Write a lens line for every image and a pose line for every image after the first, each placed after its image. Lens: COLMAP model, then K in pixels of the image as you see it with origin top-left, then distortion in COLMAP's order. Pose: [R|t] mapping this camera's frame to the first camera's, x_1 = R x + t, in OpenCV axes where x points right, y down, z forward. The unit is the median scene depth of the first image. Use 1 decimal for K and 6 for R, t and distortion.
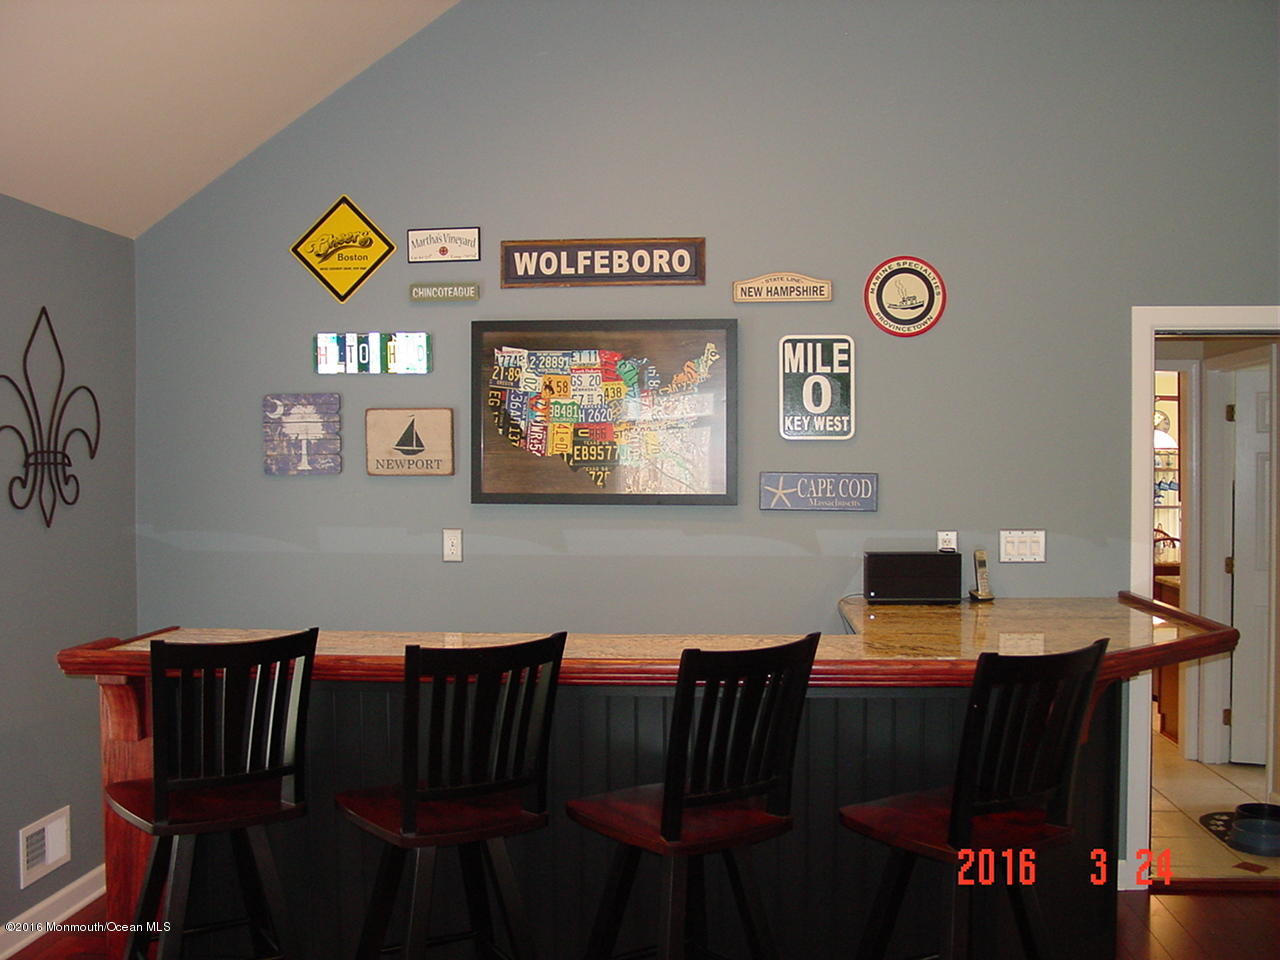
lens RADIAL K [[1296.5, 0, 646.8], [0, 1296.5, 477.8], [0, 0, 1]] dist [-0.181770, 0.236853]
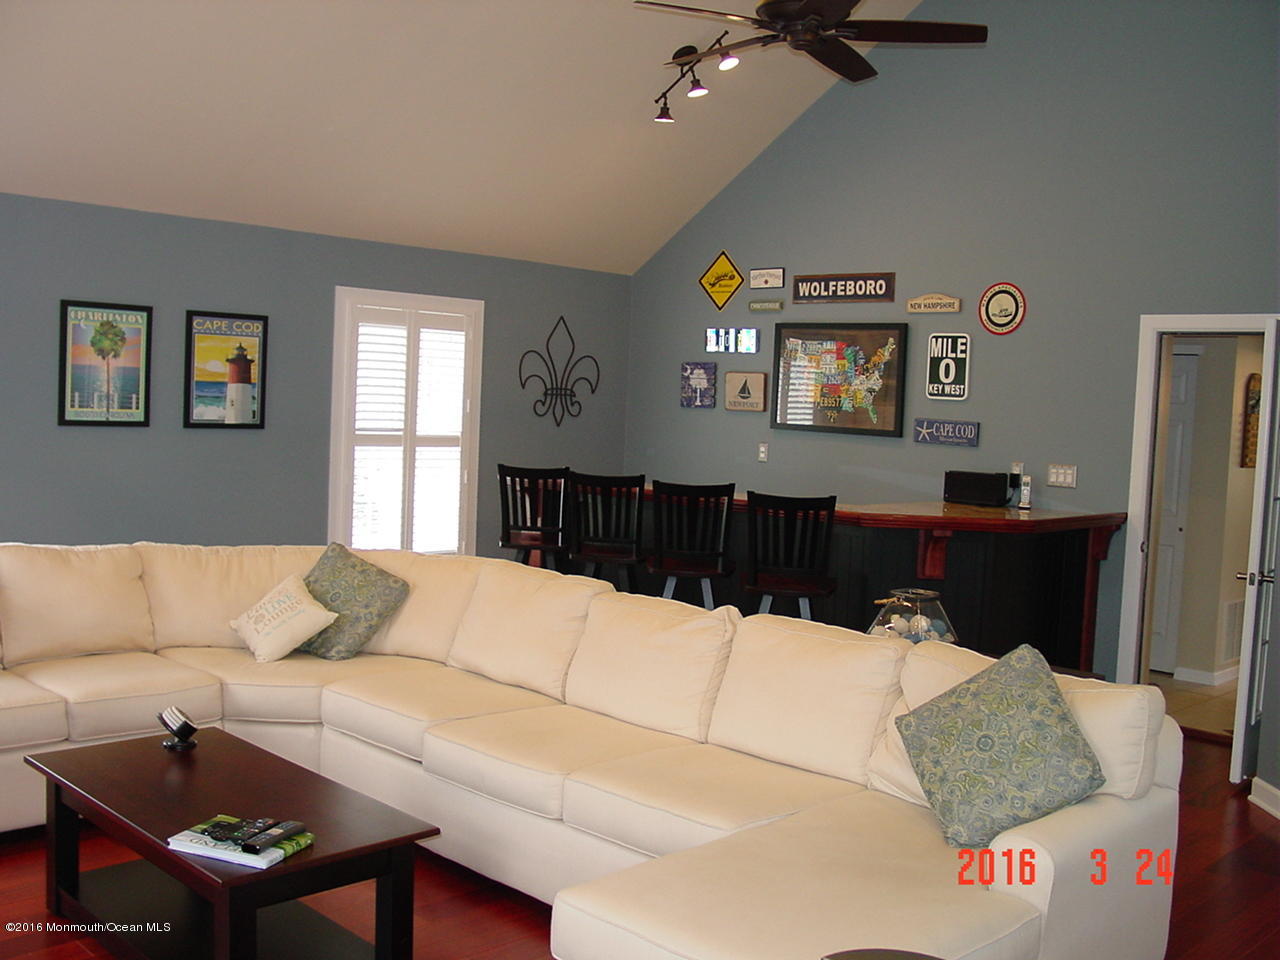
lens RADIAL K [[1296.5, 0, 646.8], [0, 1296.5, 477.8], [0, 0, 1]] dist [-0.181770, 0.236853]
pose [[0.770940, 0.075935, -0.632364, 0.844775], [-0.057229, 0.997110, 0.049963, 0.008714], [0.634331, -0.002329, 0.773058, -0.448307]]
